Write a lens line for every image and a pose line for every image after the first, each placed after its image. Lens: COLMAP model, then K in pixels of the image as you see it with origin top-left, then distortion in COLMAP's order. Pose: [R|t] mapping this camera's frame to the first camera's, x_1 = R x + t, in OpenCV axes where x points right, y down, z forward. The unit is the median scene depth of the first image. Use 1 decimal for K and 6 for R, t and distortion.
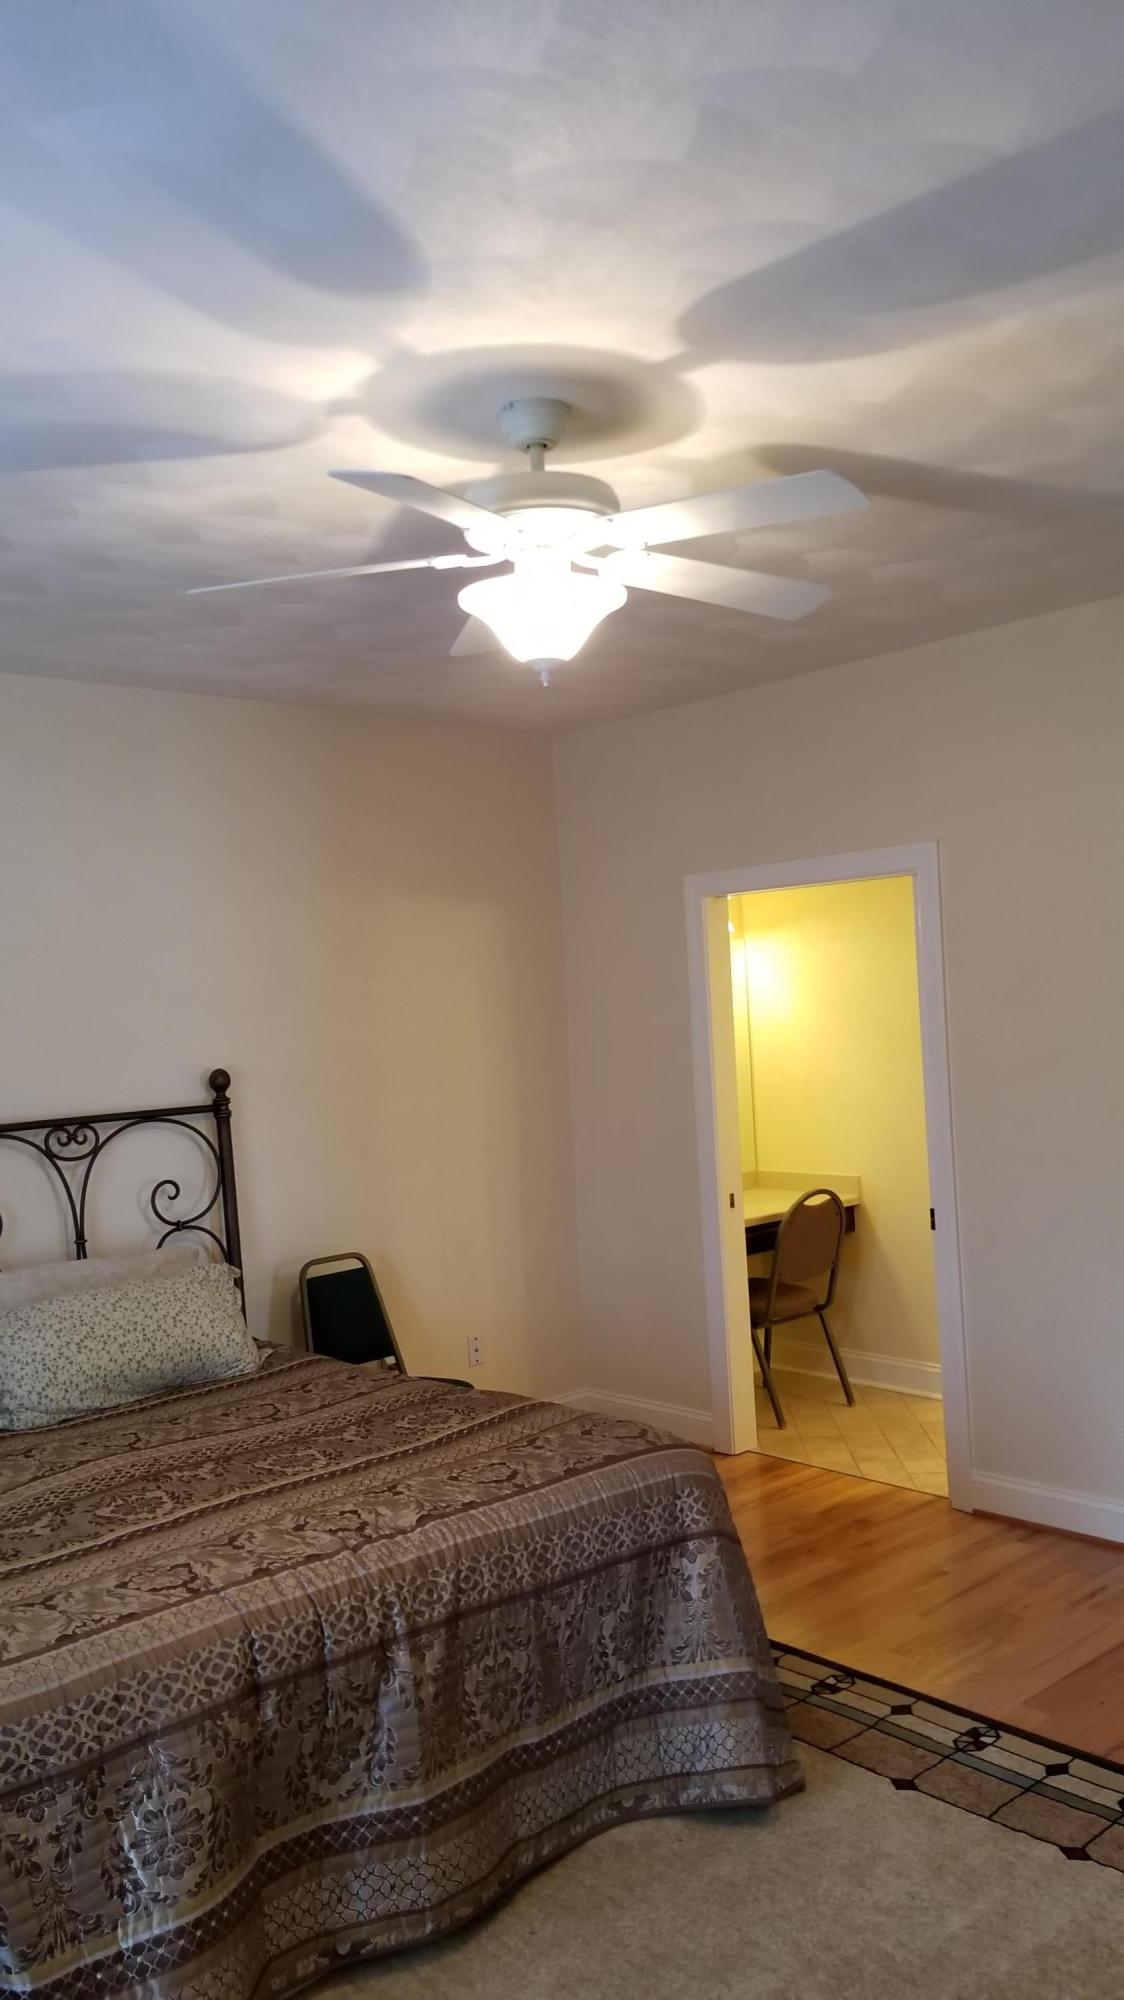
lens RADIAL K [[1564.9, 0, 570.8], [0, 1564.9, 1003.9], [0, 0, 1]] dist [0.075852, -0.121033]
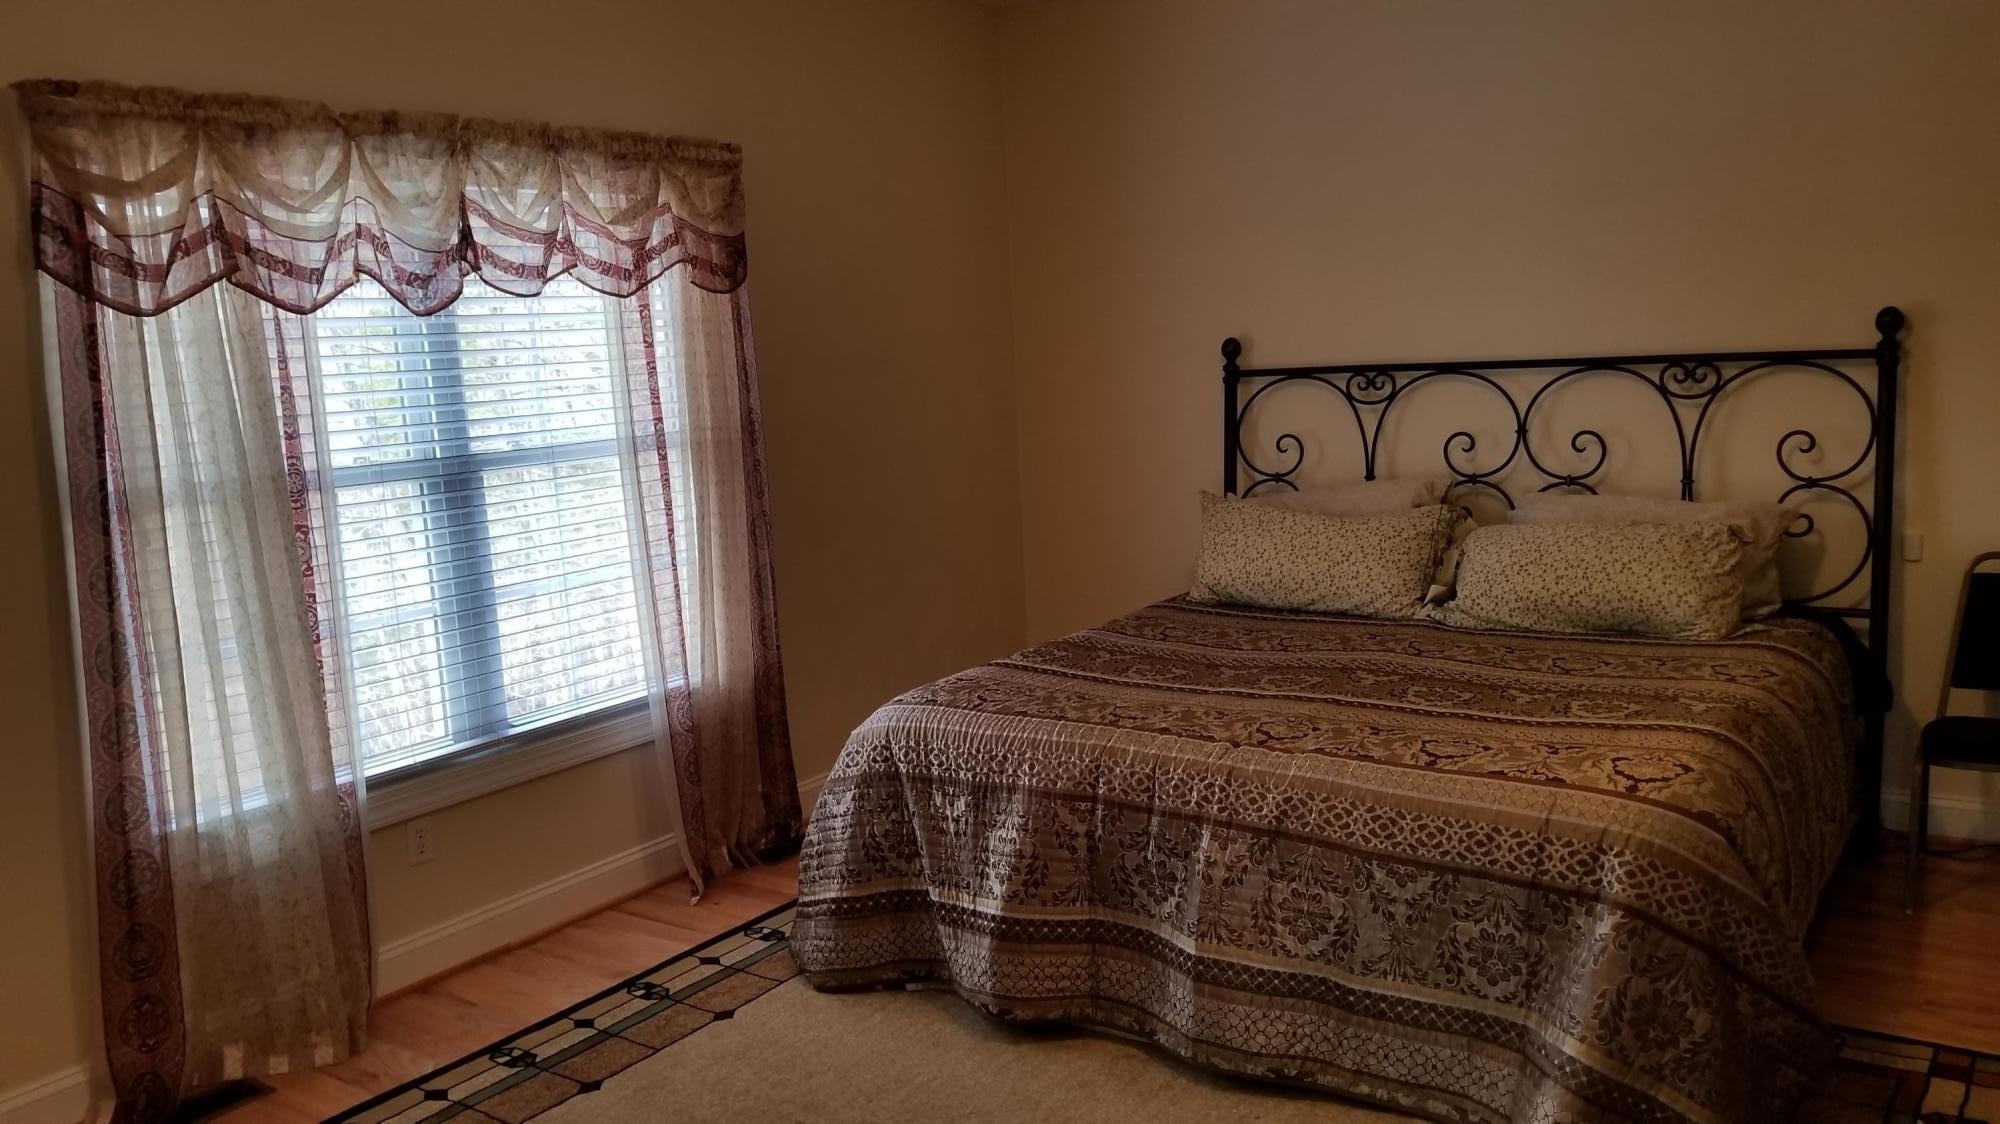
lens RADIAL K [[1564.9, 0, 998.6], [0, 1564.9, 560.8], [0, 0, 1]] dist [0.075852, -0.121033]
pose [[0.209044, 0.184530, -0.960338, 0.810039], [0.035477, 0.979957, 0.196023, -0.013401], [0.977263, -0.075047, 0.198307, 0.556743]]
